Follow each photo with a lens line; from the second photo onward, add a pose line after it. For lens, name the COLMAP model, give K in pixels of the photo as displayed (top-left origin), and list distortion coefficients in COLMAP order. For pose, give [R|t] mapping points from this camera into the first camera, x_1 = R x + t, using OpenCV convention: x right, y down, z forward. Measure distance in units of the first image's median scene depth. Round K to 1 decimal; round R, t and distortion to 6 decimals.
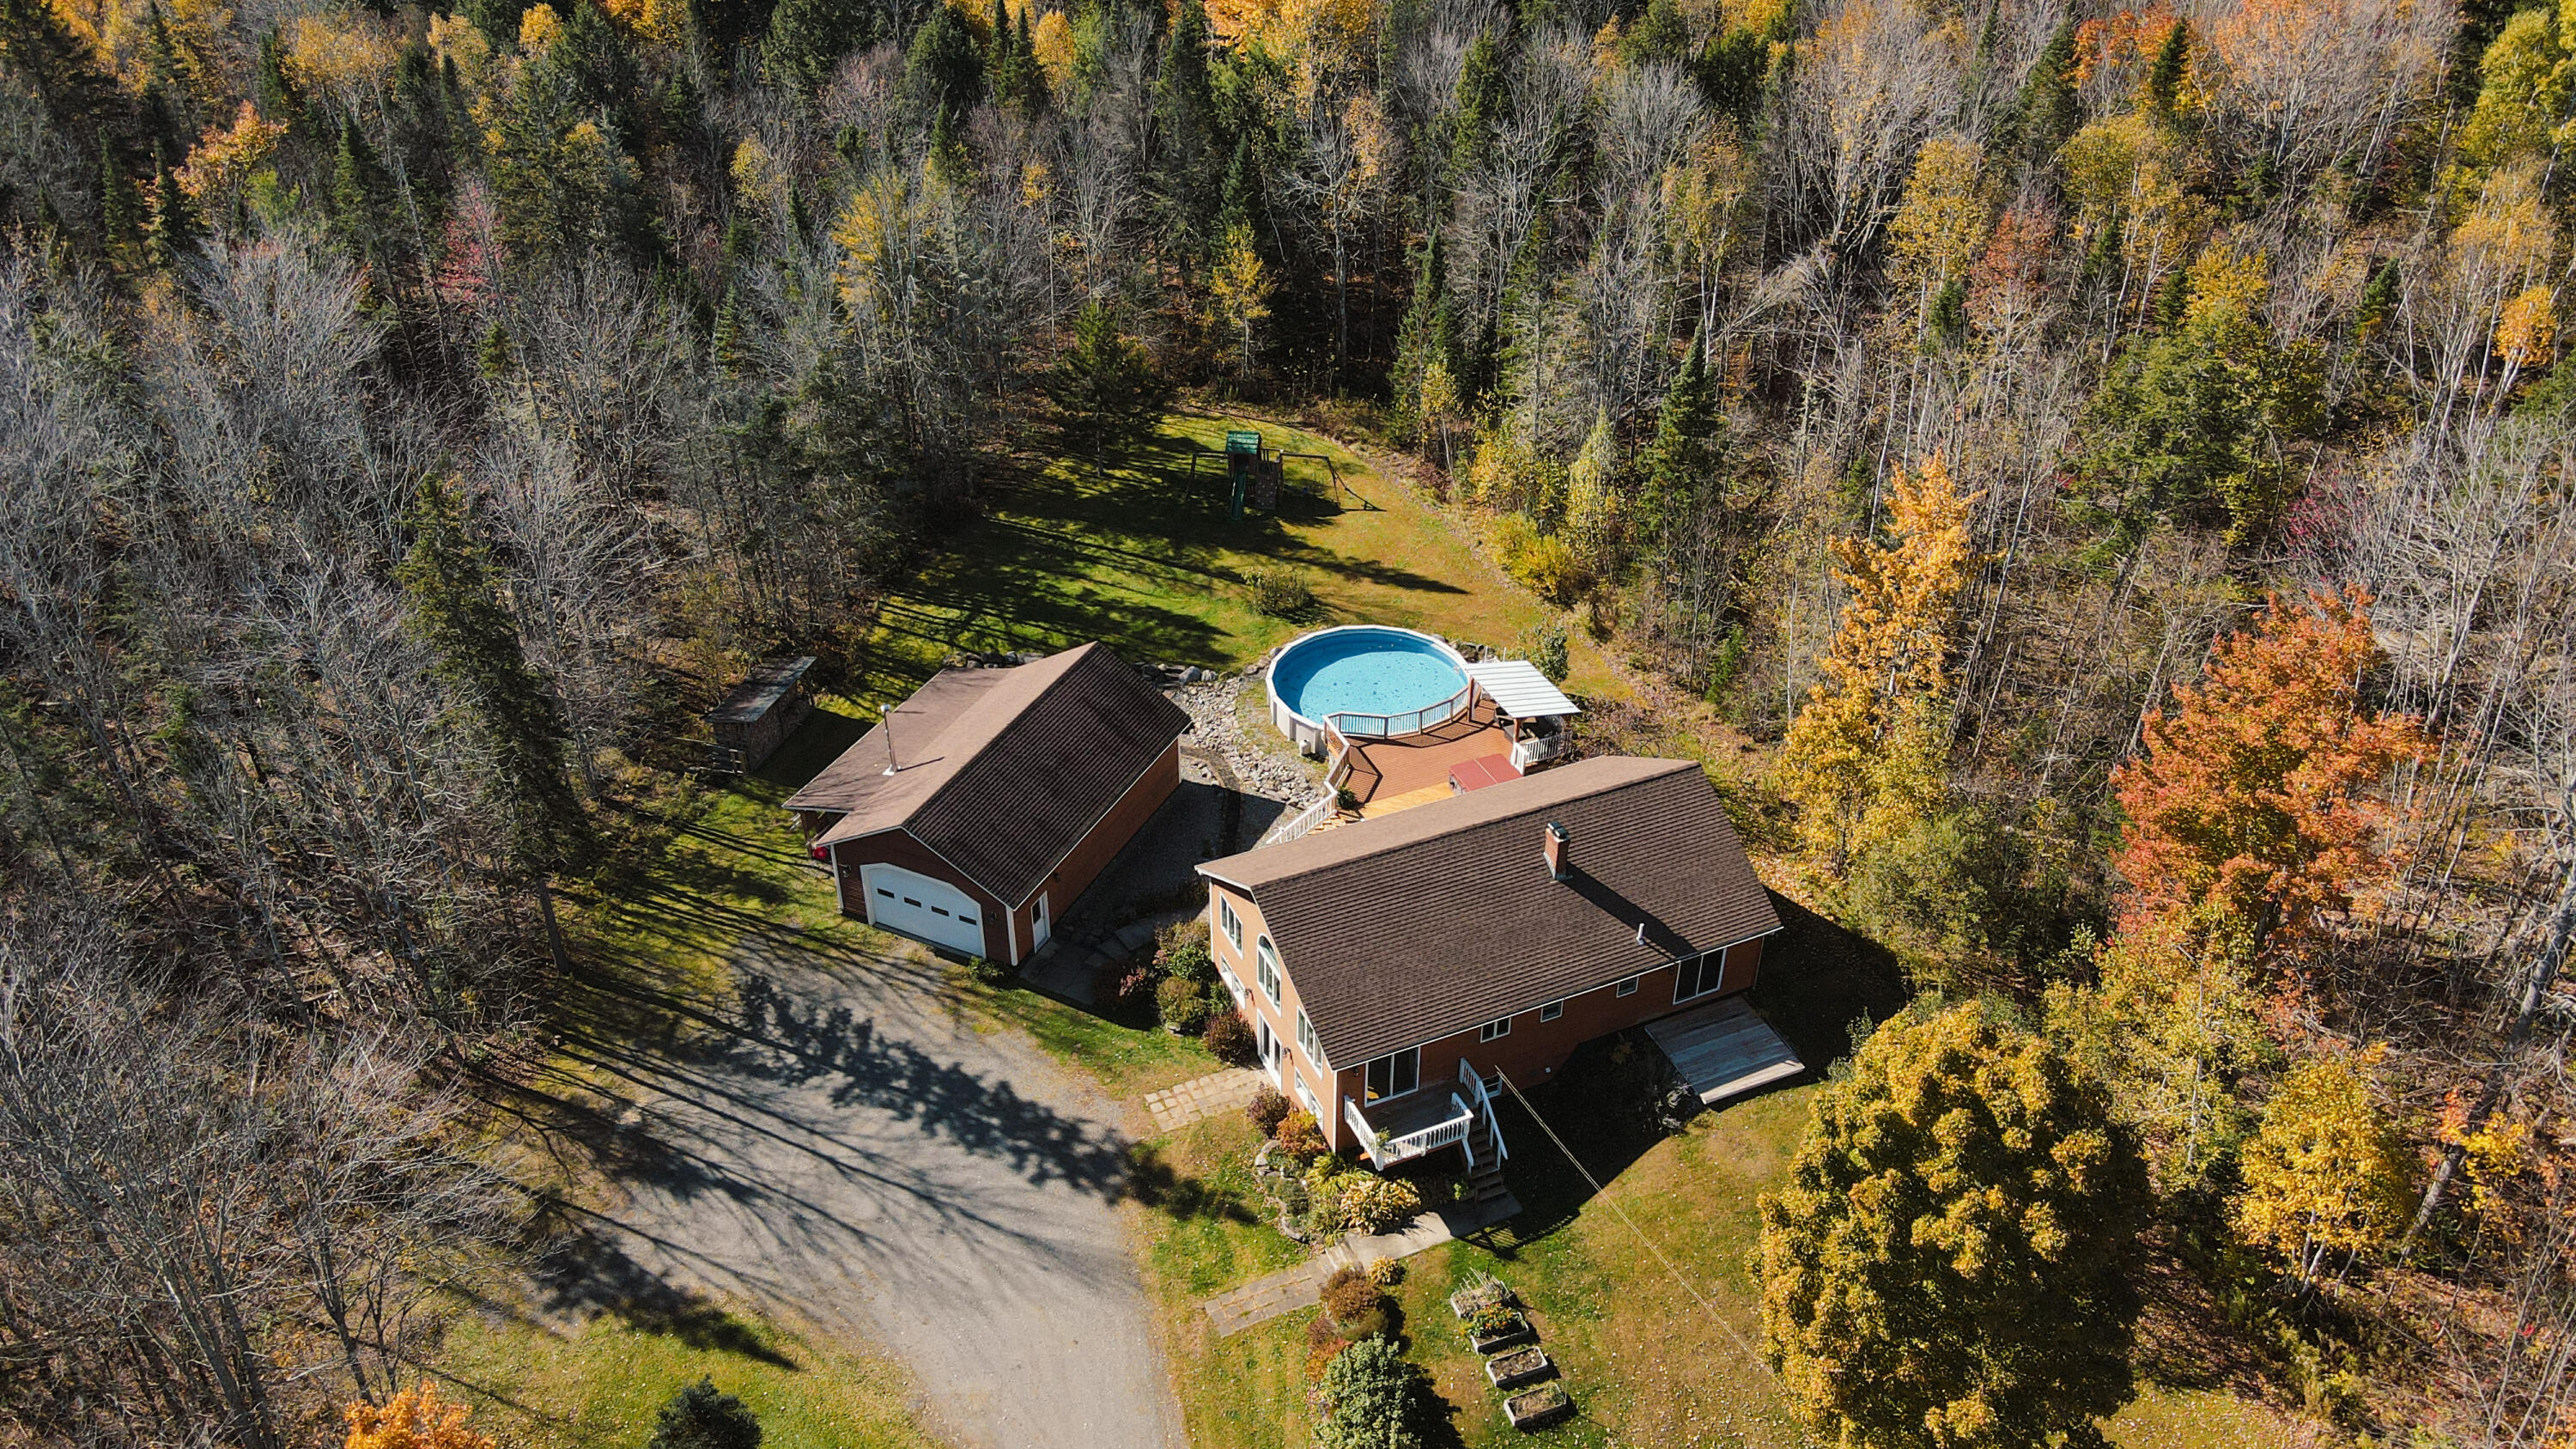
lens RADIAL K [[1939.0, 0, 1288.0], [0, 1939.0, 724.5], [0, 0, 1]] dist [-0.024072, 0.080989]
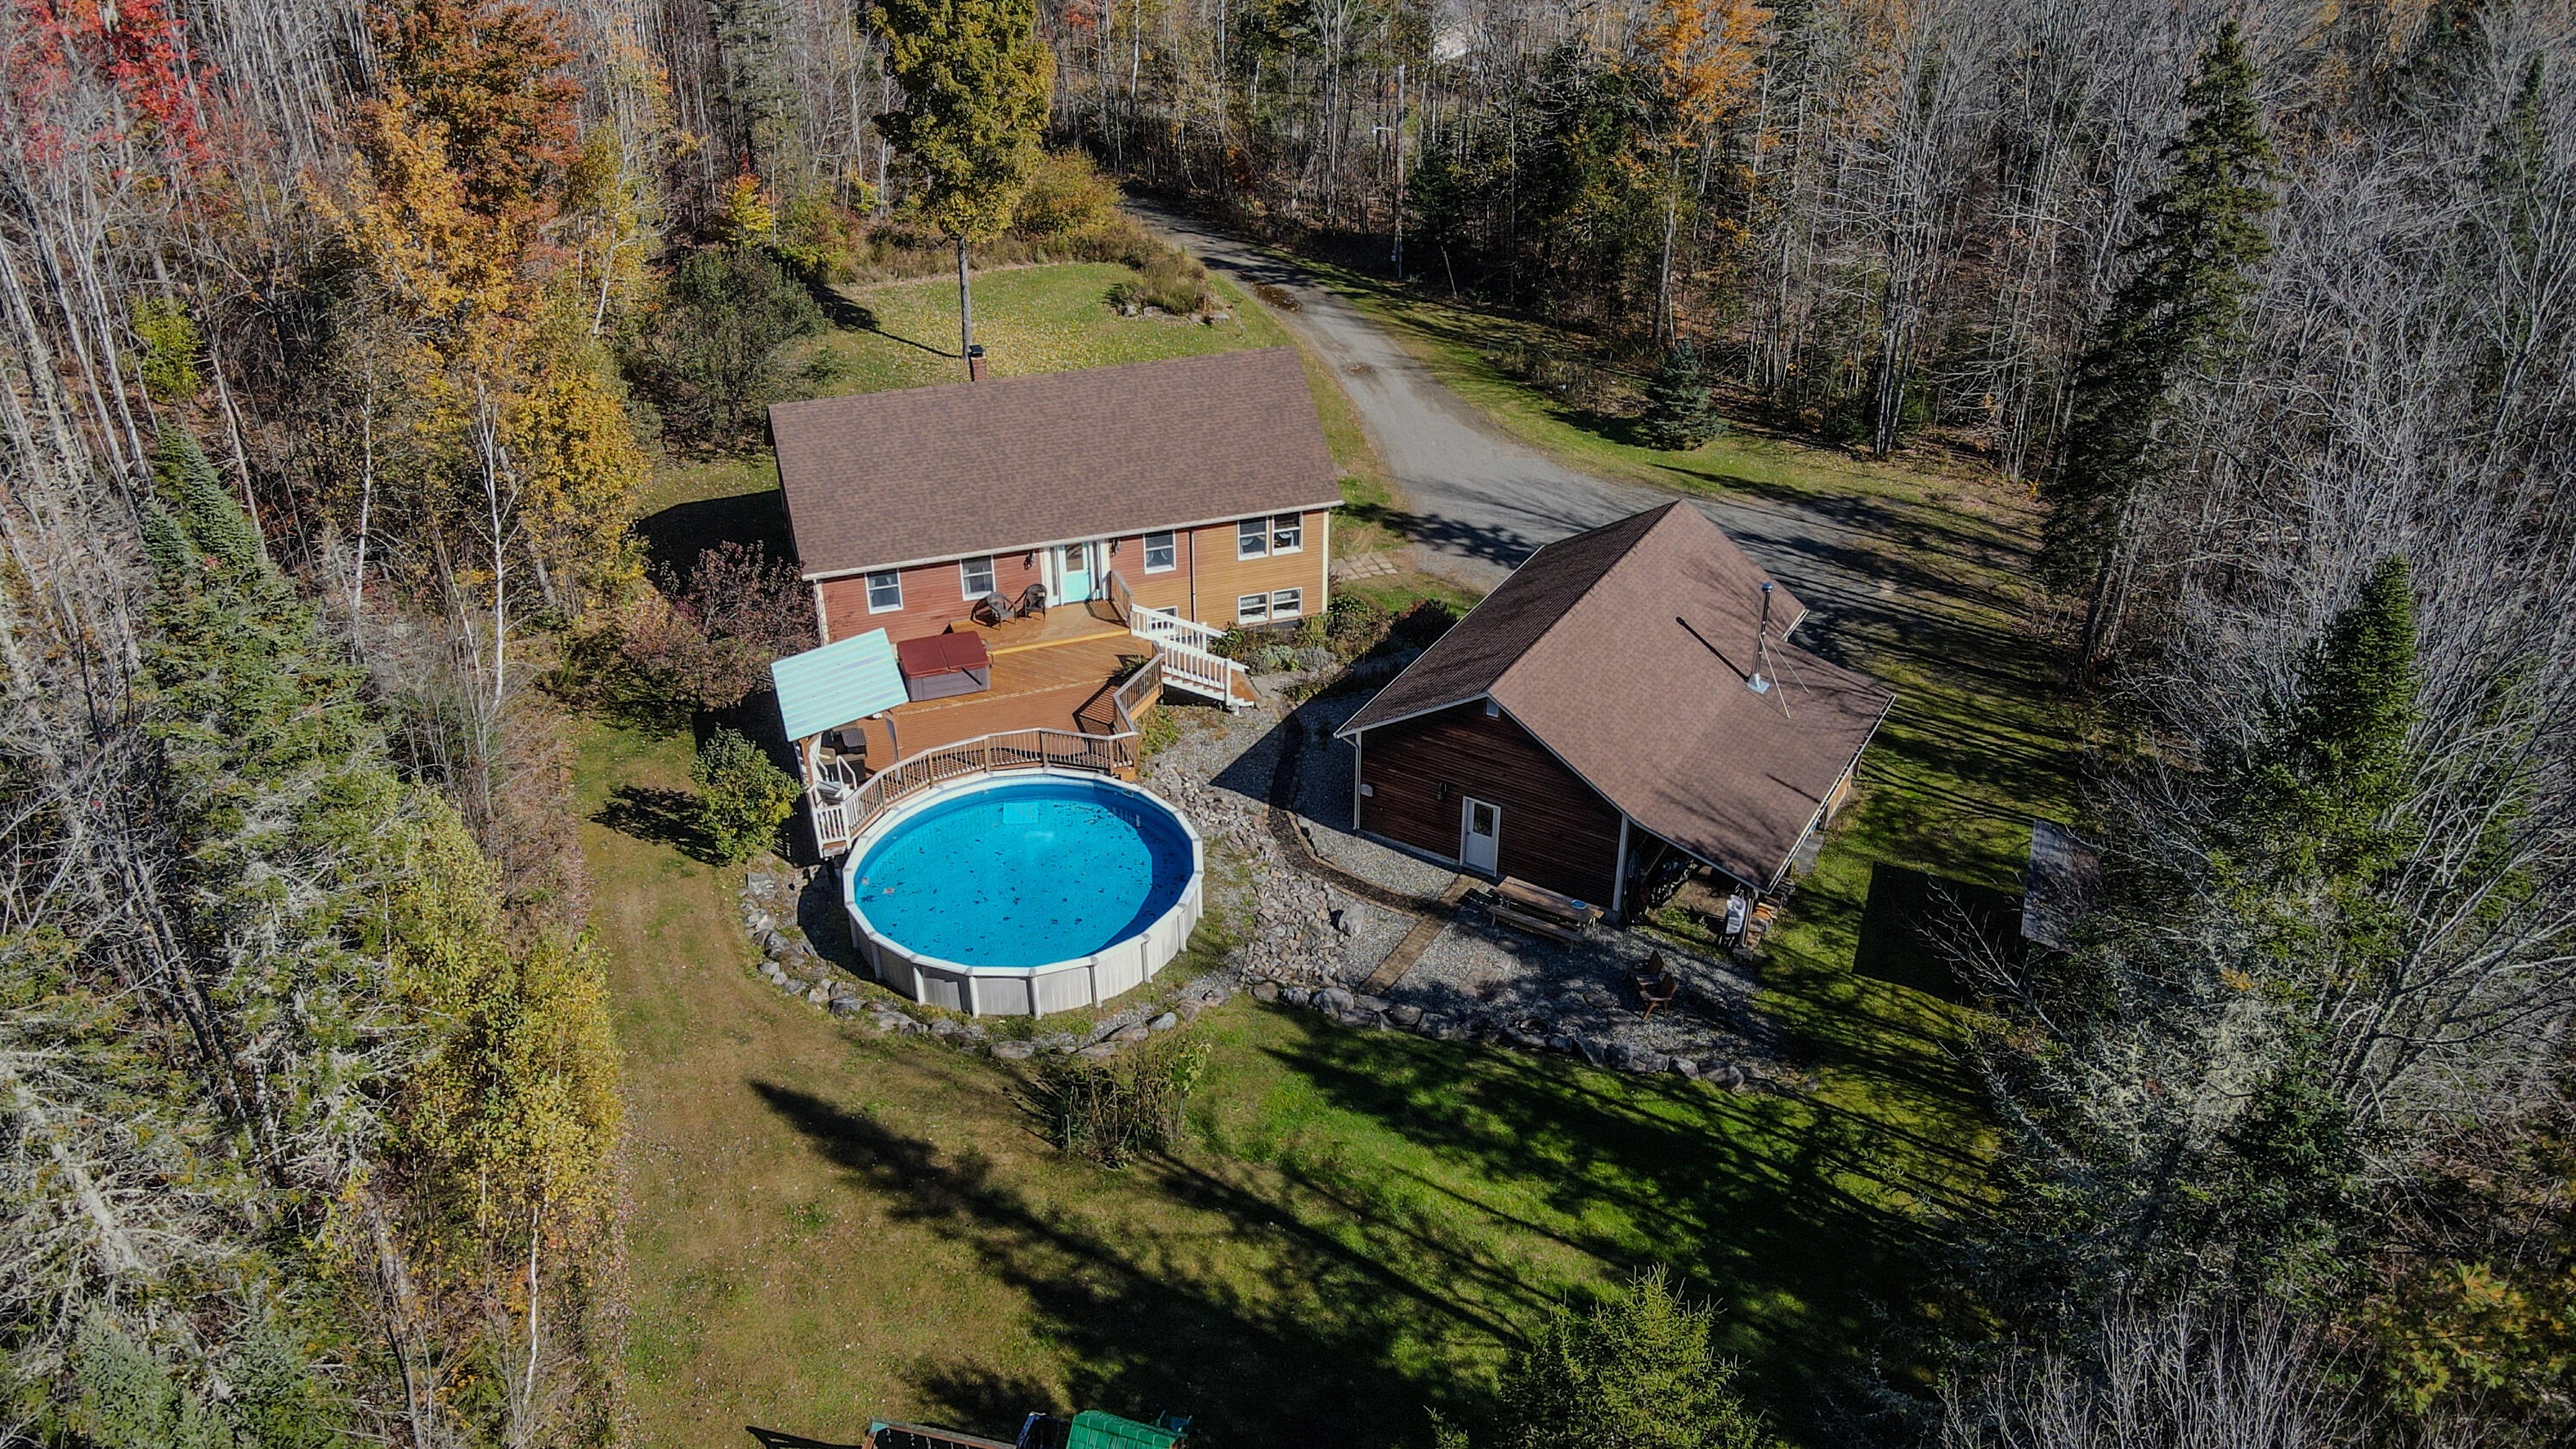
lens RADIAL K [[1923.7, 0, 1288.0], [0, 1923.7, 724.5], [0, 0, 1]] dist [-0.016799, 0.074614]
pose [[-0.995308, -0.052794, 0.081081, -0.100271], [0.048548, 0.452373, 0.890507, -0.732836], [-0.083692, 0.890265, -0.447687, 1.588826]]
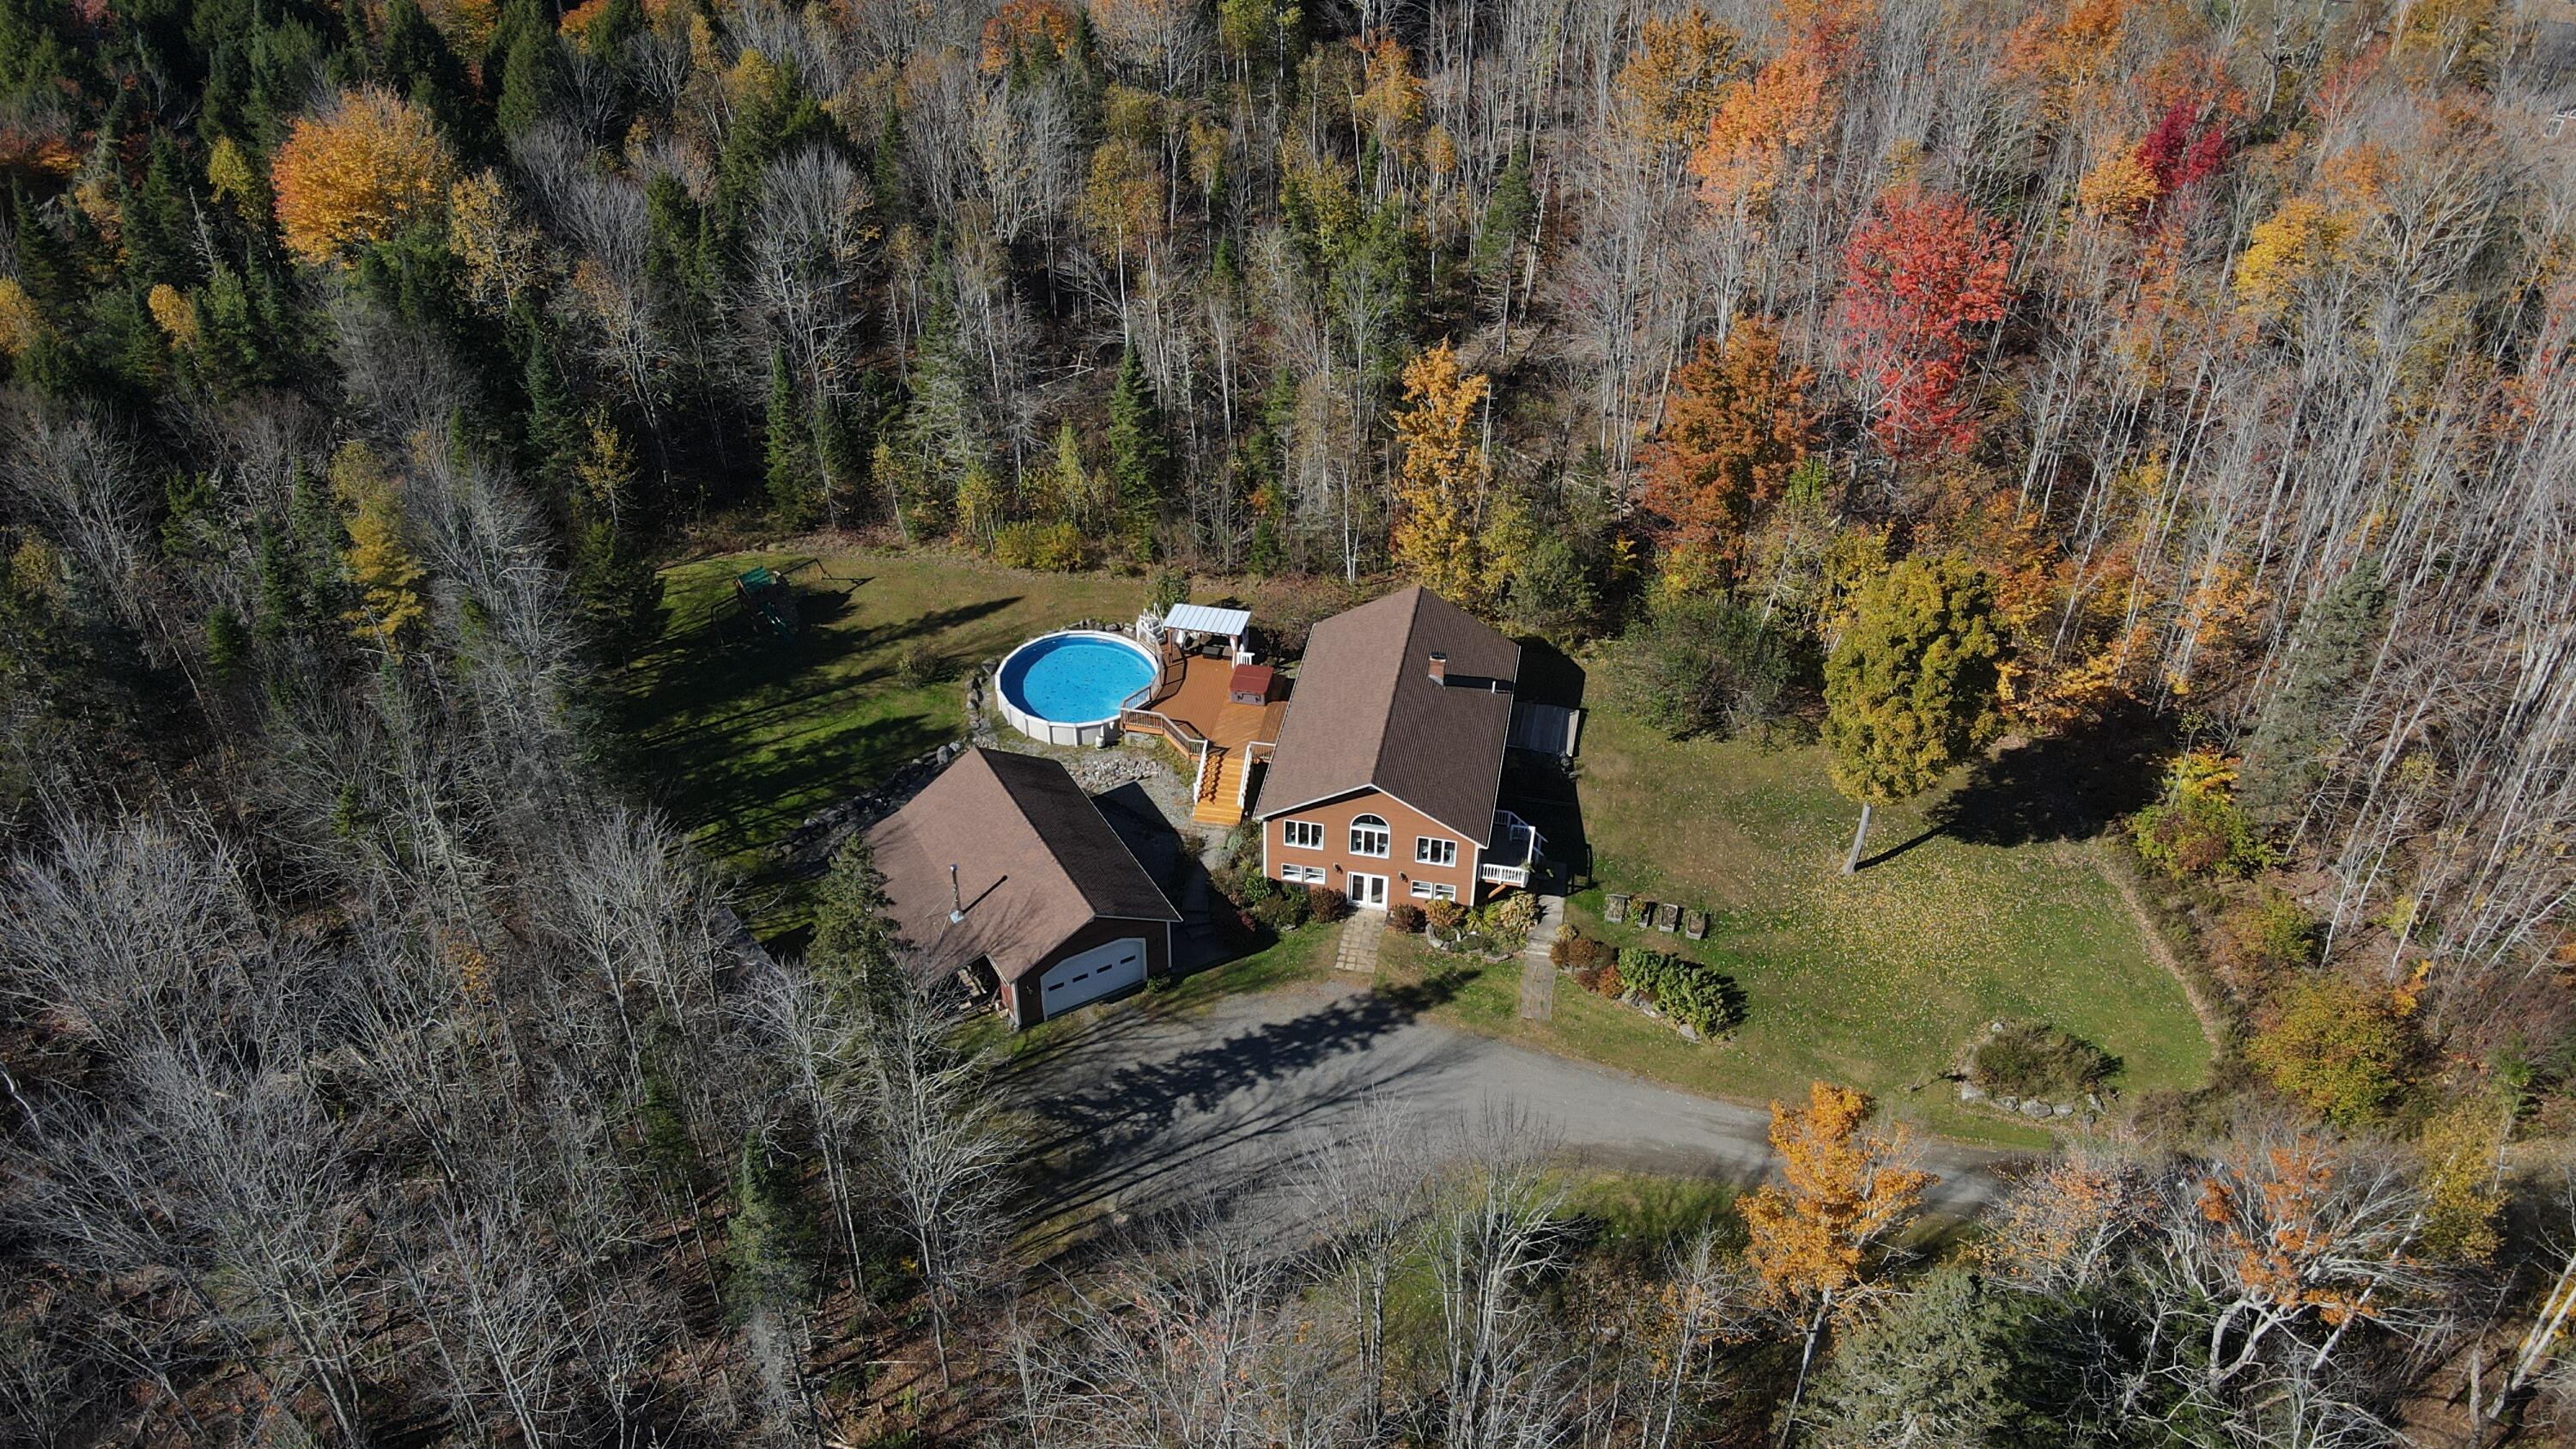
lens RADIAL K [[1923.7, 0, 1288.0], [0, 1923.7, 724.5], [0, 0, 1]] dist [-0.016799, 0.074614]
pose [[0.576975, -0.493681, 0.650675, -0.932335], [0.444394, 0.858162, 0.257047, -0.340488], [-0.685284, 0.140847, 0.714527, 0.007058]]
